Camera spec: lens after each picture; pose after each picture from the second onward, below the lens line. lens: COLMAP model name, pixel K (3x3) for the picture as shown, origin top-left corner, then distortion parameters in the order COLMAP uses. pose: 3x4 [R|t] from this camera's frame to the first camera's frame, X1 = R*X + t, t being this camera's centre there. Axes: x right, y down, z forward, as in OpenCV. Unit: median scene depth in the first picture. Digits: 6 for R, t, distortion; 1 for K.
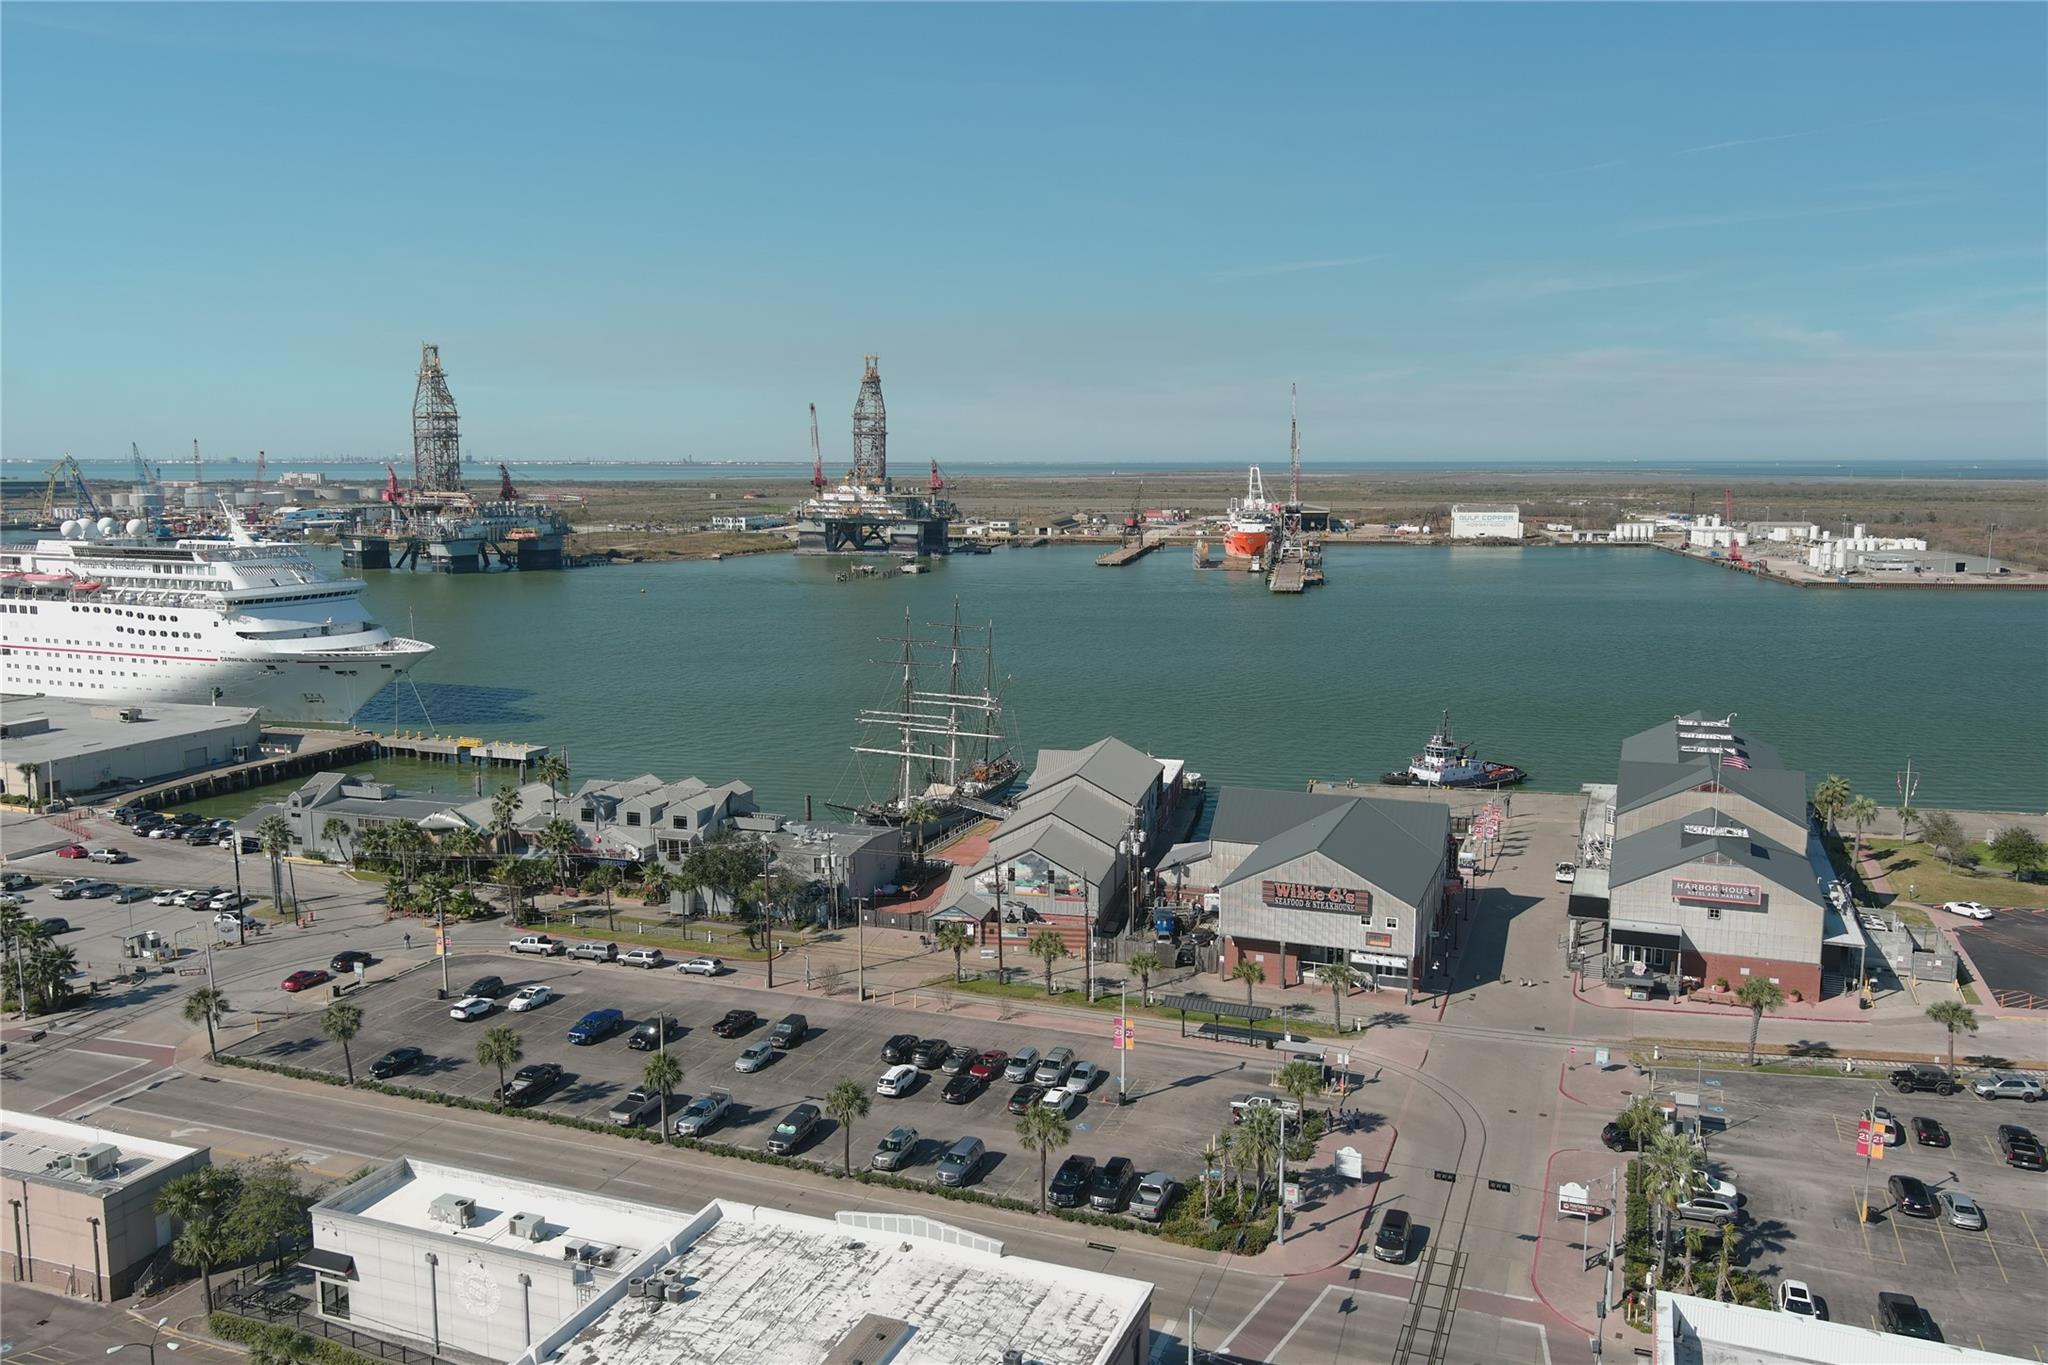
lens RADIAL K [[1557.0, 0, 1035.2], [0, 1557.0, 674.6], [0, 0, 1]] dist [0.028764, -0.012992]
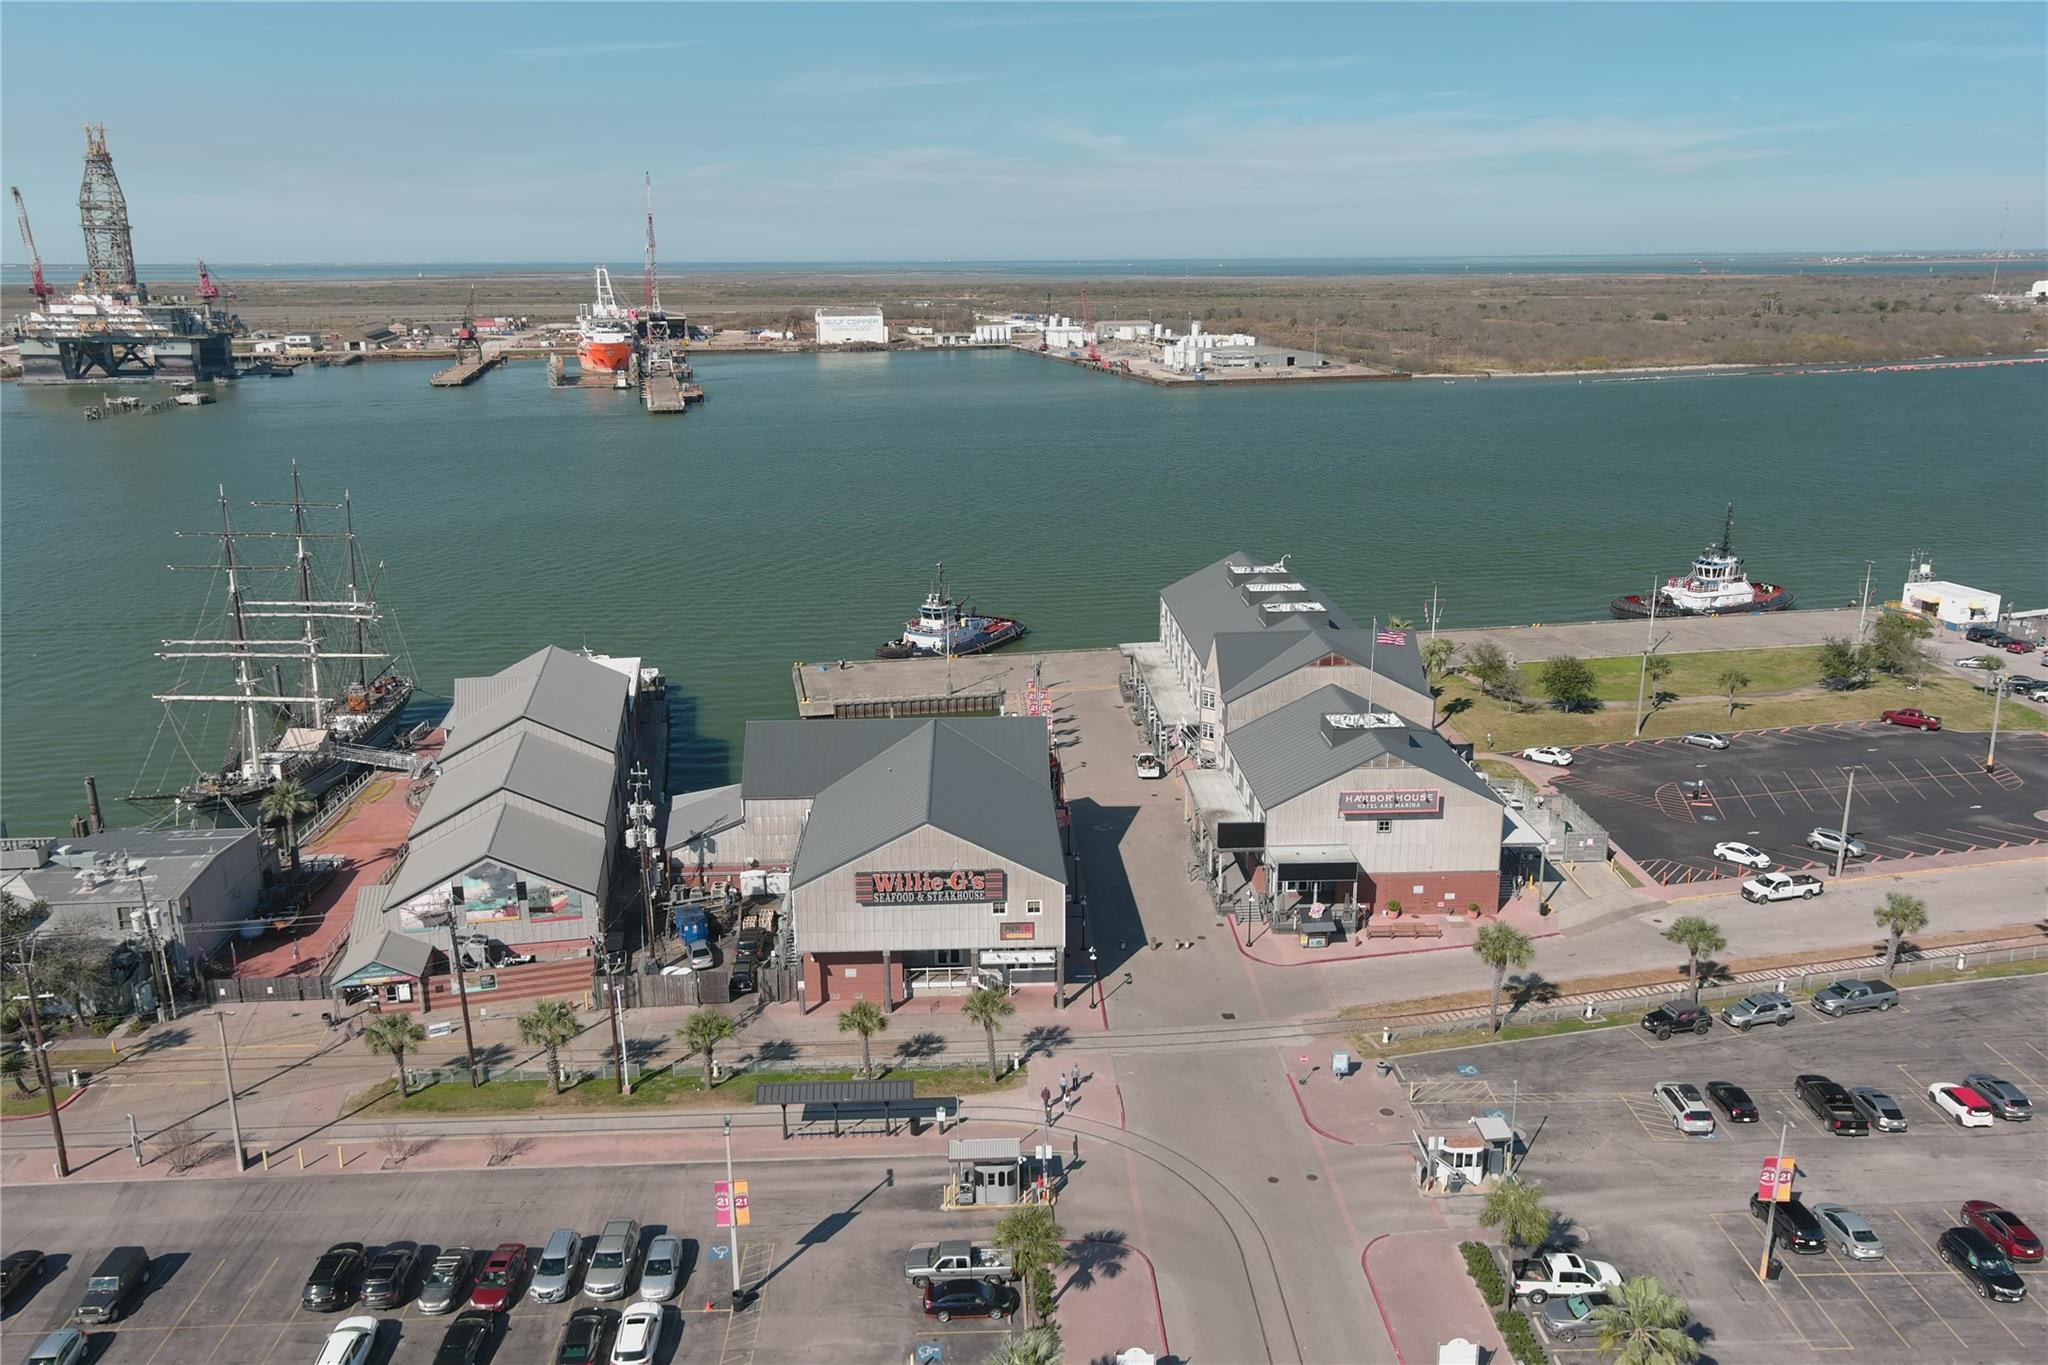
lens RADIAL K [[1557.0, 0, 1022.8], [0, 1557.0, 678.8], [0, 0, 1]] dist [0.028764, -0.012992]
pose [[0.918056, -0.108113, 0.381424, -0.038050], [0.059765, 0.988845, 0.136435, -0.040384], [-0.391920, -0.102459, 0.914276, 0.287589]]
